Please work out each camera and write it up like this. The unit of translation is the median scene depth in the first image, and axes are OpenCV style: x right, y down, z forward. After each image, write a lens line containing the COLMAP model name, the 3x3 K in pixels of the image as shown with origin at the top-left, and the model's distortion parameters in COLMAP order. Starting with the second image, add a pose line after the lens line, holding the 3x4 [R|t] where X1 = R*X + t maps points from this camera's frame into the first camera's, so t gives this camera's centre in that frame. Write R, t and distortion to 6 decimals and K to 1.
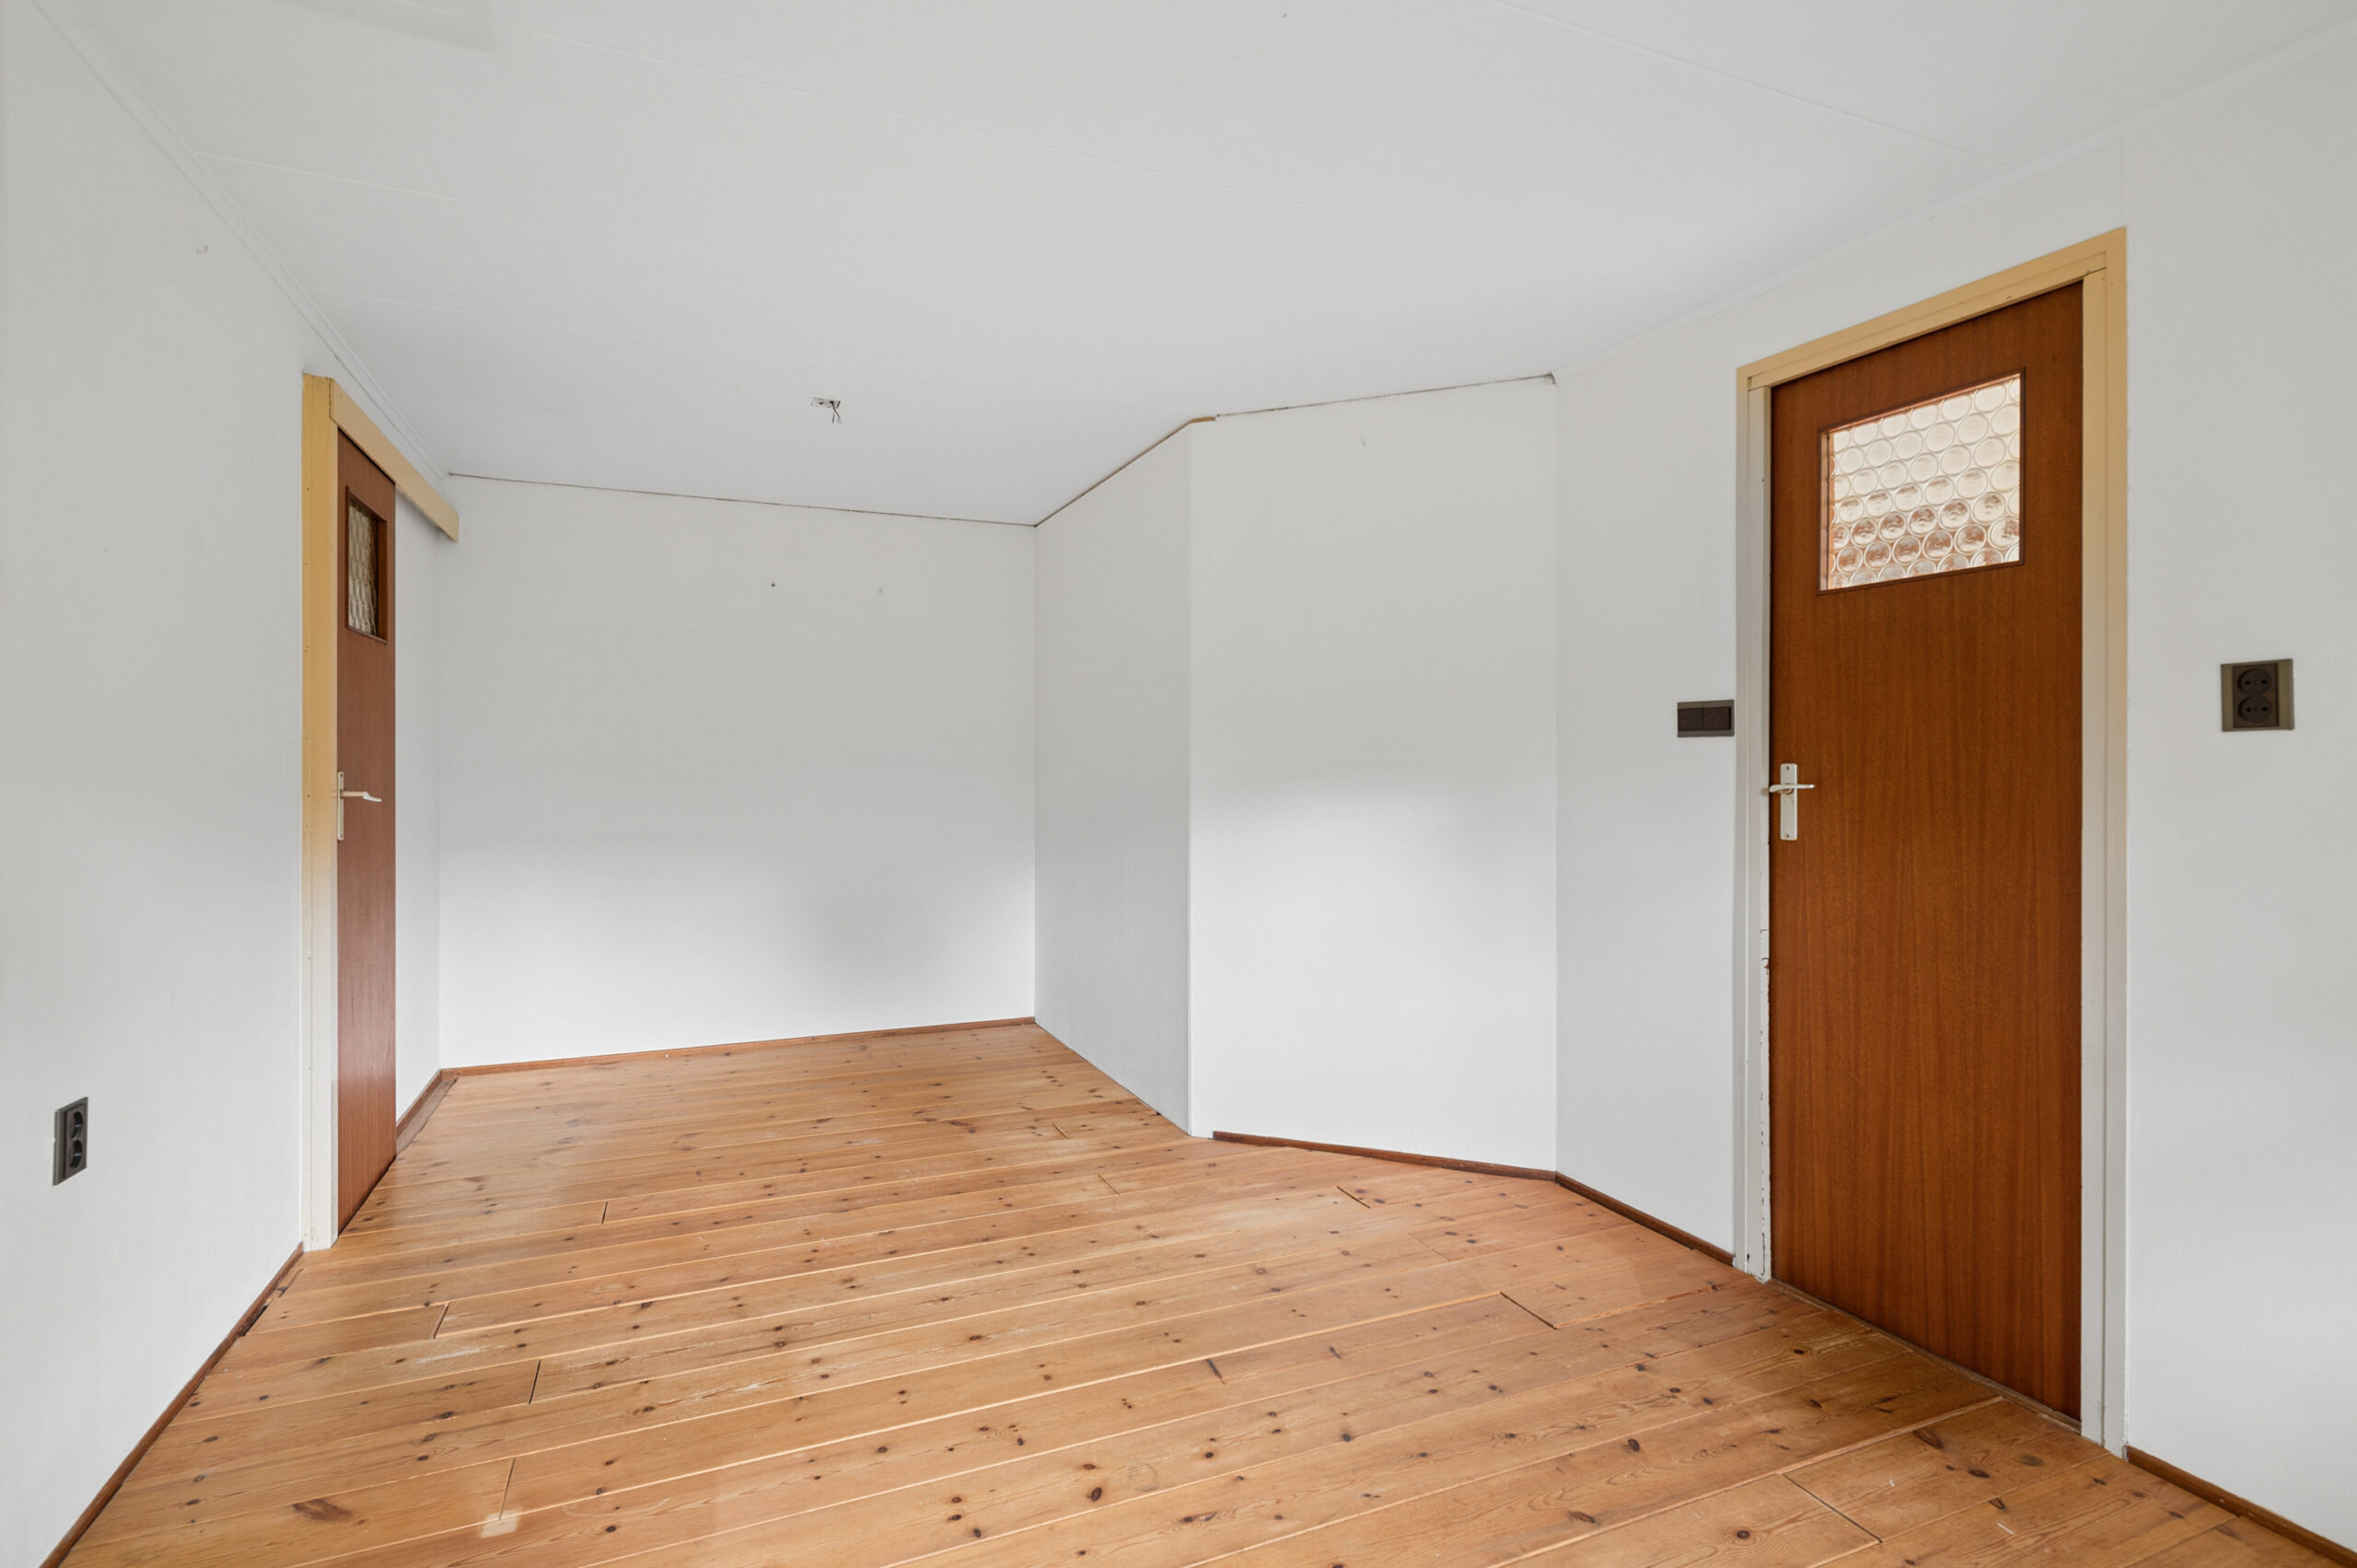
lens RADIAL K [[1141.1, 0, 1182.9], [0, 1141.1, 765.6], [0, 0, 1]] dist [0.000255, 0.004016]
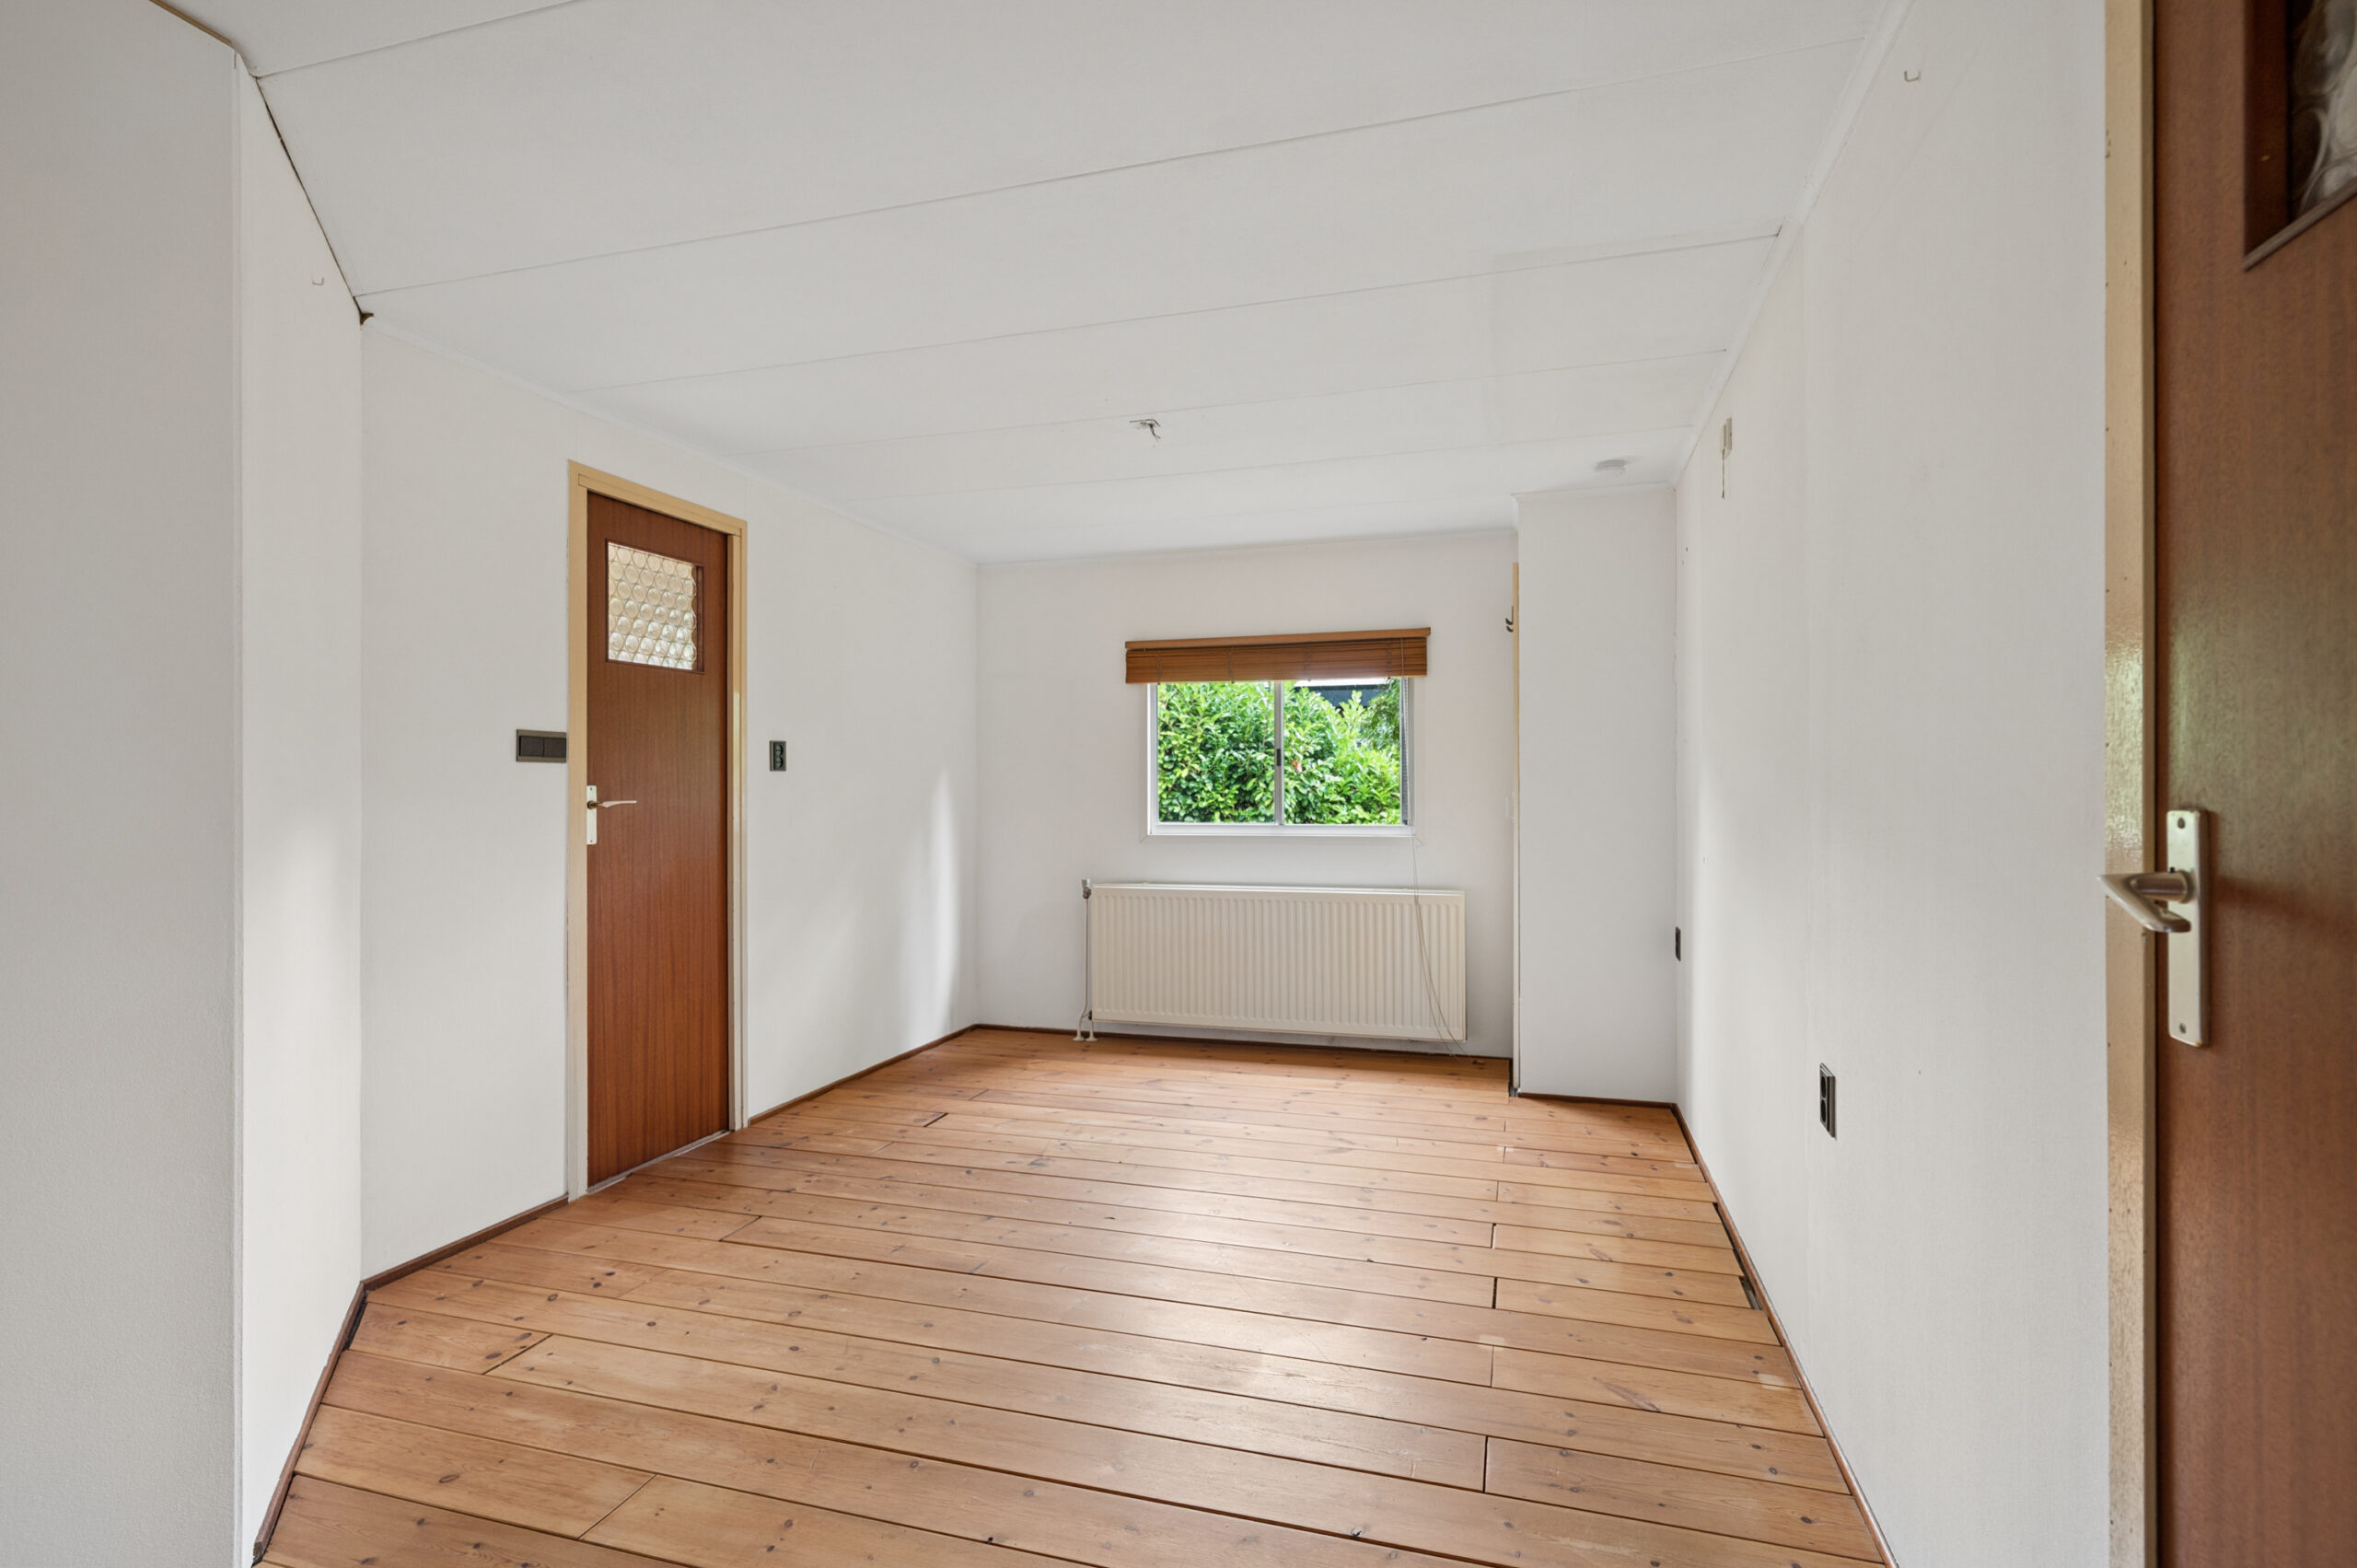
lens RADIAL K [[1141.1, 0, 1171.5], [0, 1141.1, 788.9], [0, 0, 1]] dist [0.000255, 0.004016]
pose [[-0.755159, -0.004428, 0.655527, -0.745488], [-0.000184, 0.999979, 0.006542, -0.005892], [-0.655541, 0.004819, -0.755144, 1.410998]]
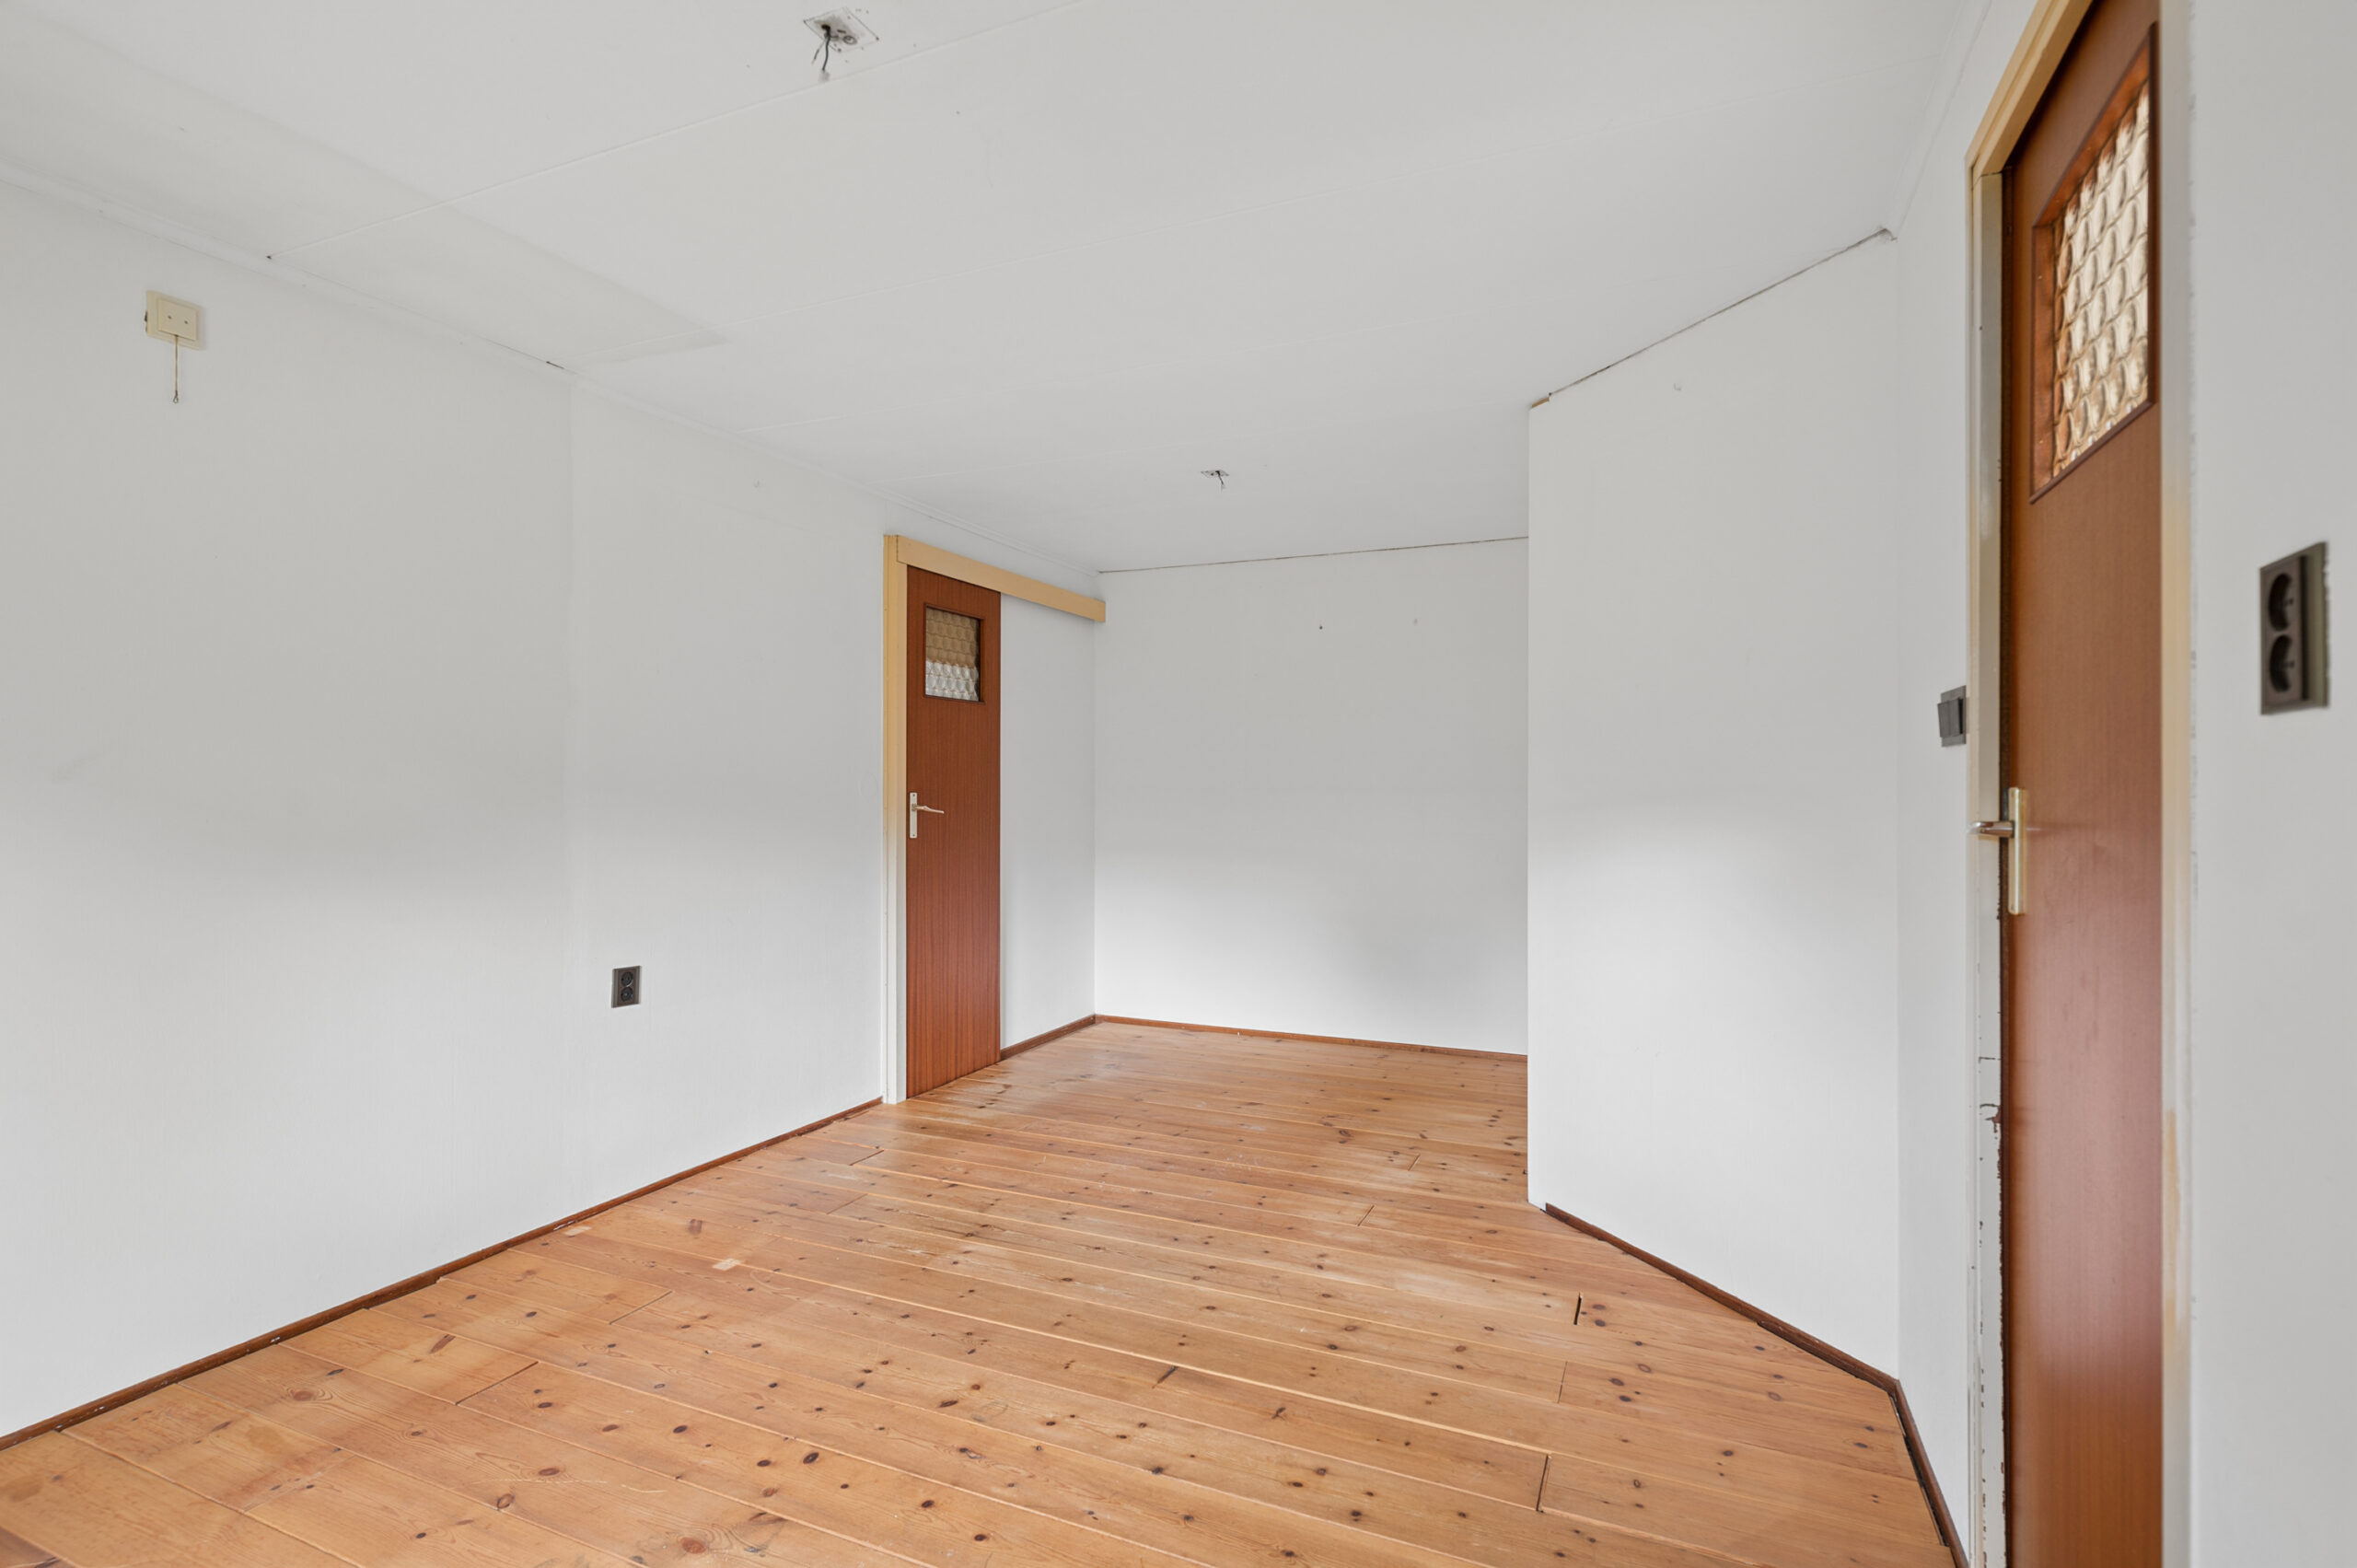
lens RADIAL K [[1141.1, 0, 1177.5], [0, 1141.1, 786.8], [0, 0, 1]] dist [0.000255, 0.004016]
pose [[0.671778, -0.001384, -0.740751, 0.622173], [-0.000704, 0.999997, -0.002506, 0.000044], [0.740752, 0.002205, 0.671775, 0.244349]]
